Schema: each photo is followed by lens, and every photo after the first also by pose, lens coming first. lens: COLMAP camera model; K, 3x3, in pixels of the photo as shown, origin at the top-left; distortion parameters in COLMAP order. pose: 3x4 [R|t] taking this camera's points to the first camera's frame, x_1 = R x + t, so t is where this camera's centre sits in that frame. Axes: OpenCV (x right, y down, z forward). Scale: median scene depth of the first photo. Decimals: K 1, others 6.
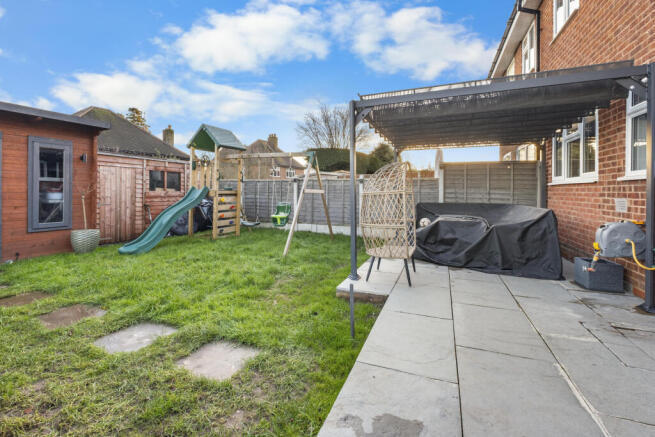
lens RADIAL K [[297.7, 0, 326.4], [0, 297.7, 194.4], [0, 0, 1]] dist [-0.001939, -0.000233]
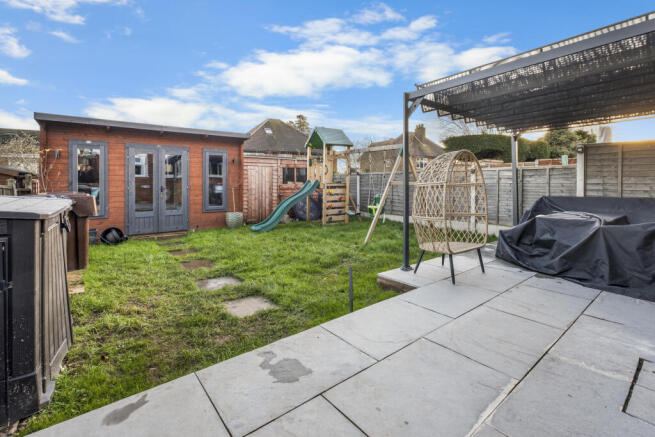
lens RADIAL K [[300.6, 0, 325.9], [0, 300.6, 188.1], [0, 0, 1]] dist [-0.002311, 0.000043]
pose [[0.868847, -0.000449, -0.495081, 0.268849], [0.002130, 0.999994, 0.002830, 0.002939], [0.495077, -0.003513, 0.868842, -0.011318]]
